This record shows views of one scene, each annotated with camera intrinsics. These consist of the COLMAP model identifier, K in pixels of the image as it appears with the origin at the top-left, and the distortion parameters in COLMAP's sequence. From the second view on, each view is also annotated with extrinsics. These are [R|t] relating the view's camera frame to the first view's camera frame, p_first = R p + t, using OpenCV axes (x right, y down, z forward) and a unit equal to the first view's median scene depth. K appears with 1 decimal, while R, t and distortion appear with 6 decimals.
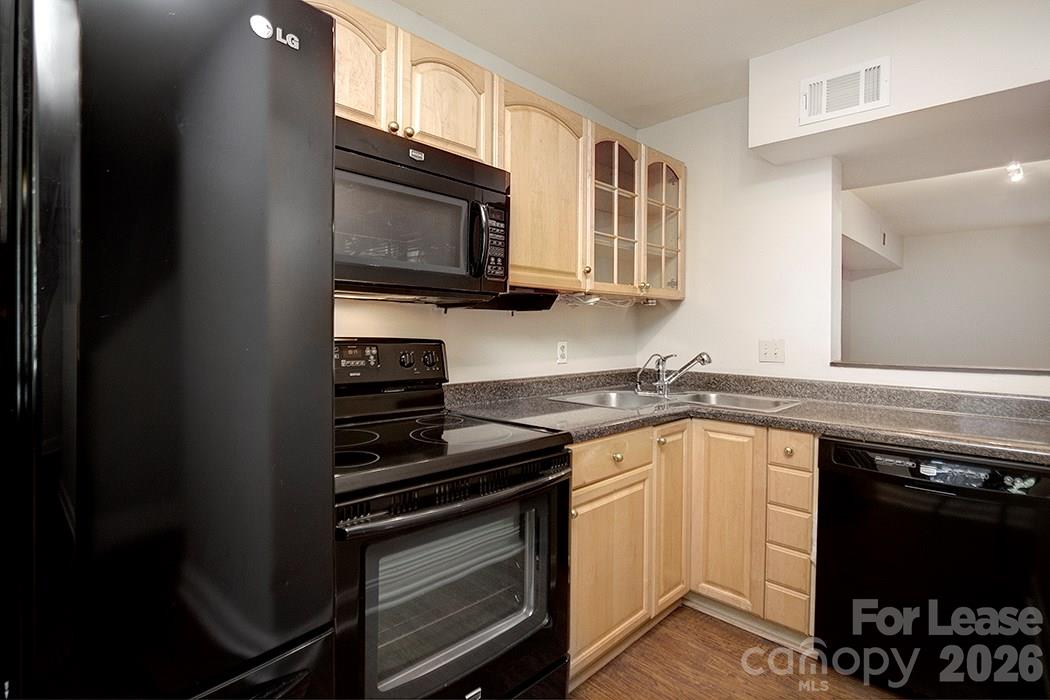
lens RADIAL K [[516.9, 0, 462.9], [0, 516.9, 342.1], [0, 0, 1]] dist [-0.000490, 0.000116]
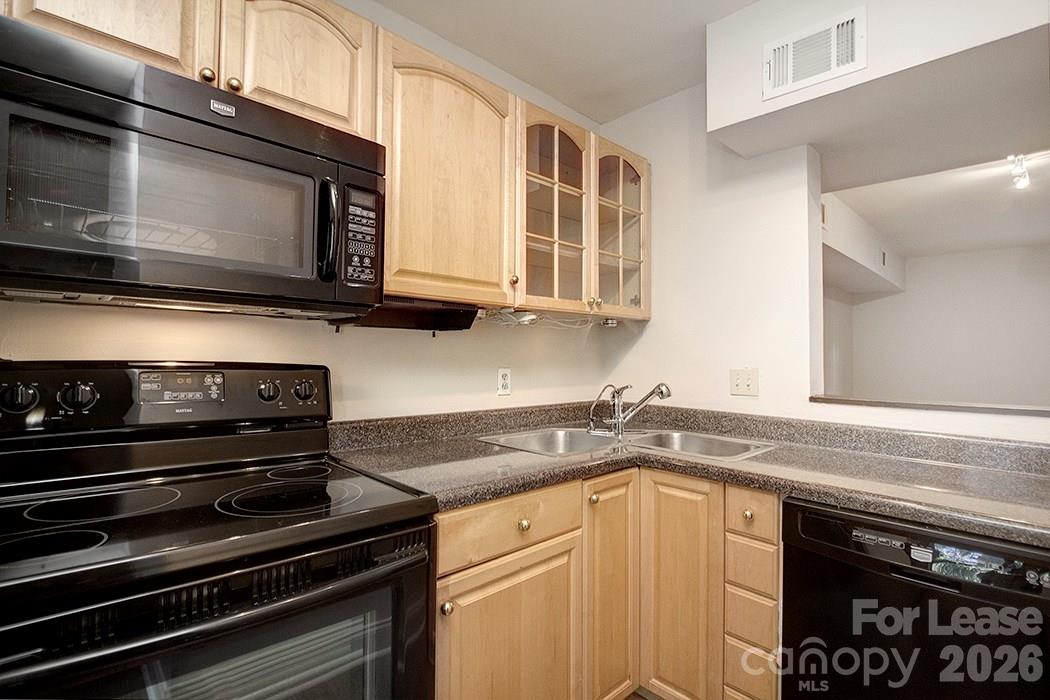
lens RADIAL K [[496.7, 0, 525.0], [0, 496.7, 350.0], [0, 0, 1]] dist [-0.007356, 0.000085]
pose [[0.999416, 0.008275, 0.033153, 0.233730], [-0.007128, 0.999377, -0.034572, -0.003972], [-0.033418, 0.034316, 0.998852, 0.233352]]
